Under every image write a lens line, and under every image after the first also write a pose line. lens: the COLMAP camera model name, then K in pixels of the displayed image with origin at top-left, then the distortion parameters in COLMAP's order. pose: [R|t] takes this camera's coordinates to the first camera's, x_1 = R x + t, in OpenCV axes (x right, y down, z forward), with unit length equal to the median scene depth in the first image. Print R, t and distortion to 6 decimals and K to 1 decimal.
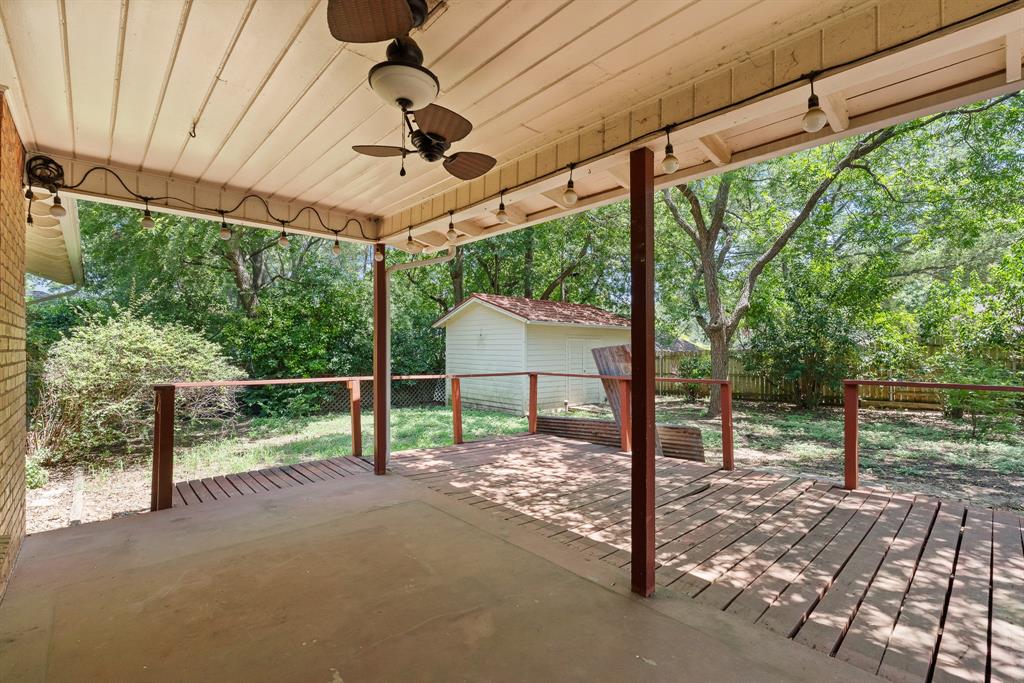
lens RADIAL K [[452.0, 0, 513.8], [0, 452.0, 345.7], [0, 0, 1]] dist [-0.006370, 0.000375]
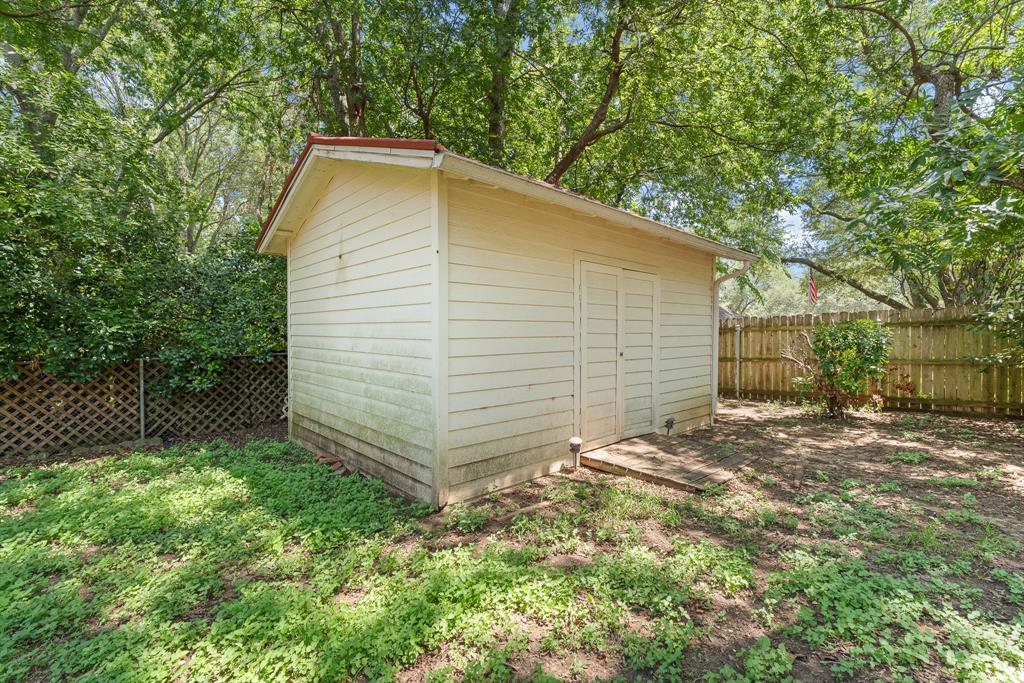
lens RADIAL K [[452.0, 0, 510.2], [0, 452.0, 338.2], [0, 0, 1]] dist [-0.006370, 0.000375]
pose [[0.999995, -0.002153, 0.002450, 0.063990], [0.002106, 0.999822, 0.018736, 0.037464], [-0.002490, -0.018730, 0.999821, 0.644650]]
